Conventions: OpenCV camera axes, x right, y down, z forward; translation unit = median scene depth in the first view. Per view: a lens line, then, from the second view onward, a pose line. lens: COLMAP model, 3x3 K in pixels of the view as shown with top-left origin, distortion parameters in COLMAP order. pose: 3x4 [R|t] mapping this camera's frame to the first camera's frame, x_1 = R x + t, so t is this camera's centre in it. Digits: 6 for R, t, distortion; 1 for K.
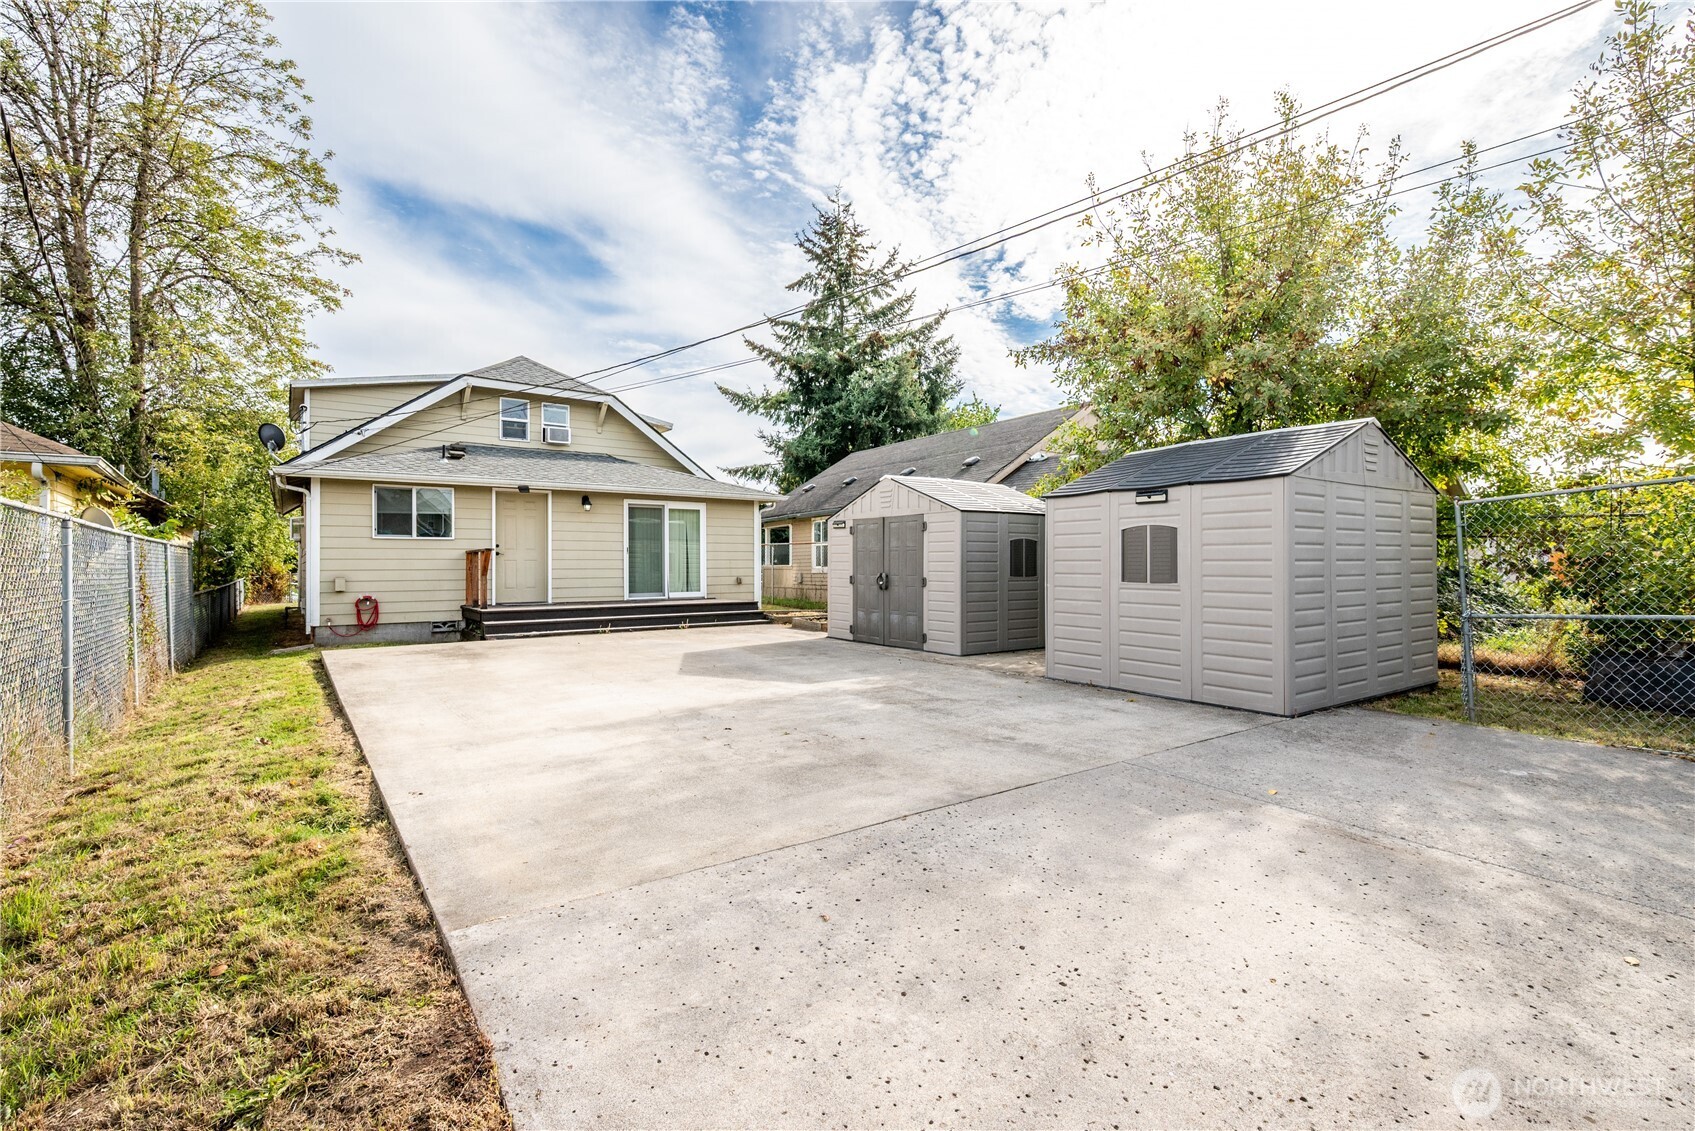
lens RADIAL K [[738.6, 0, 842.4], [0, 738.6, 563.1], [0, 0, 1]] dist [-0.002319, -0.000091]
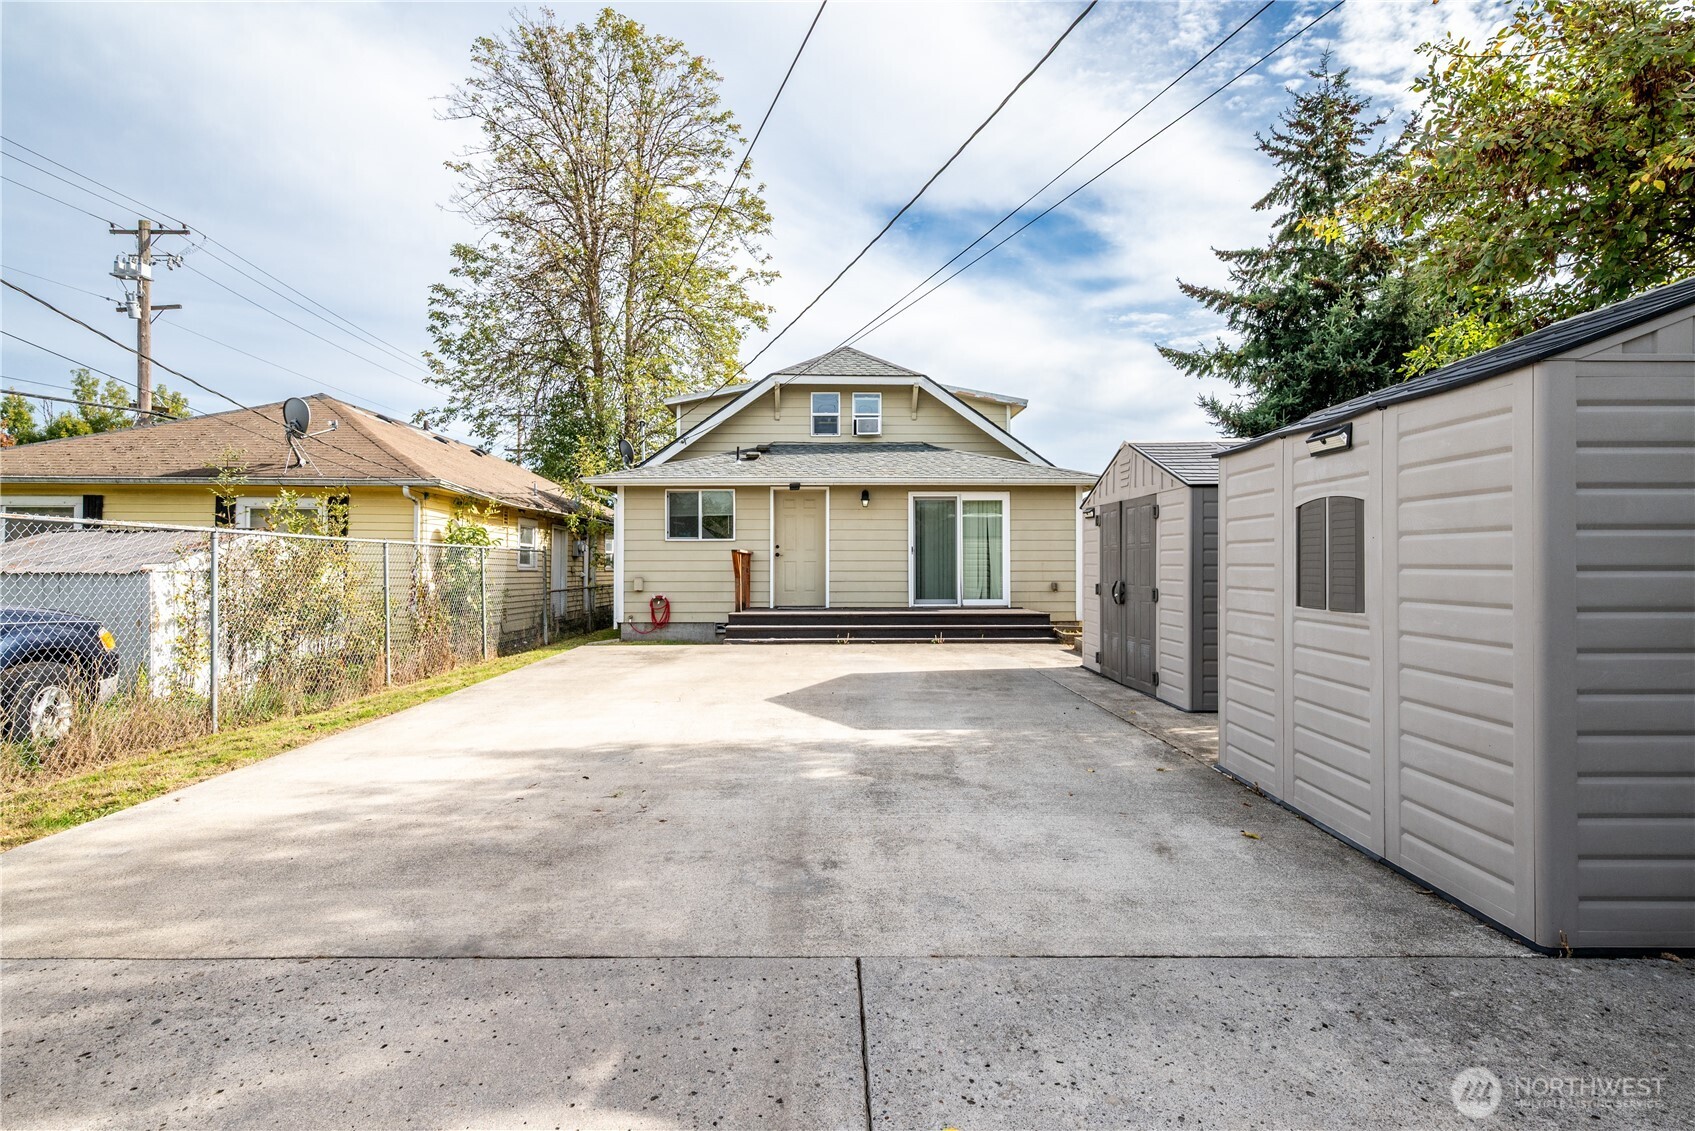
lens RADIAL K [[823.4, 0, 853.7], [0, 823.4, 567.6], [0, 0, 1]] dist [-0.008021, 0.005461]
pose [[0.823589, 0.004094, -0.567173, 0.192671], [-0.000737, 0.999981, 0.006147, -0.002292], [0.567187, -0.004645, 0.823576, 0.143596]]
